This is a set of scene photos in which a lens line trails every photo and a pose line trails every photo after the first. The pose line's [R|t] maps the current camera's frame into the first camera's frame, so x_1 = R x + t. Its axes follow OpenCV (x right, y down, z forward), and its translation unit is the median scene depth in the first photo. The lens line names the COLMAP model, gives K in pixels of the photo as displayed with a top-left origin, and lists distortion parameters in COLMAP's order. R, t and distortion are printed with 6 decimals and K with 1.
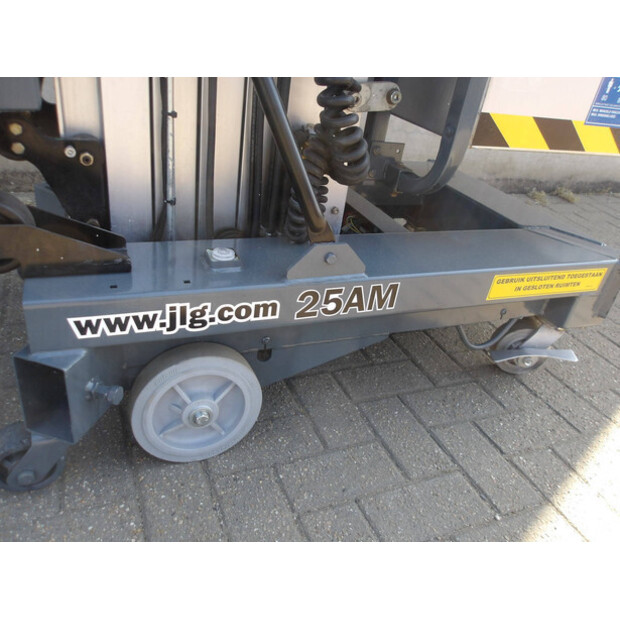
lens RADIAL K [[507.0, 0, 311.5], [0, 507.0, 309.0], [0, 0, 1]] dist [0.005463, -0.000627]
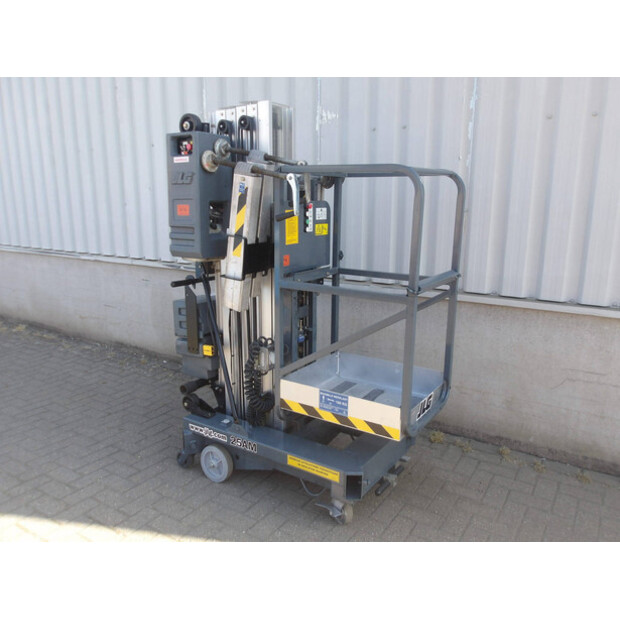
lens RADIAL K [[507.0, 0, 306.8], [0, 507.0, 308.2], [0, 0, 1]] dist [0.005463, -0.000627]
pose [[0.553236, 0.039652, -0.832080, 2.922607], [-0.359162, 0.912610, -0.195310, -0.316993], [0.751620, 0.406904, 0.519130, -0.748504]]
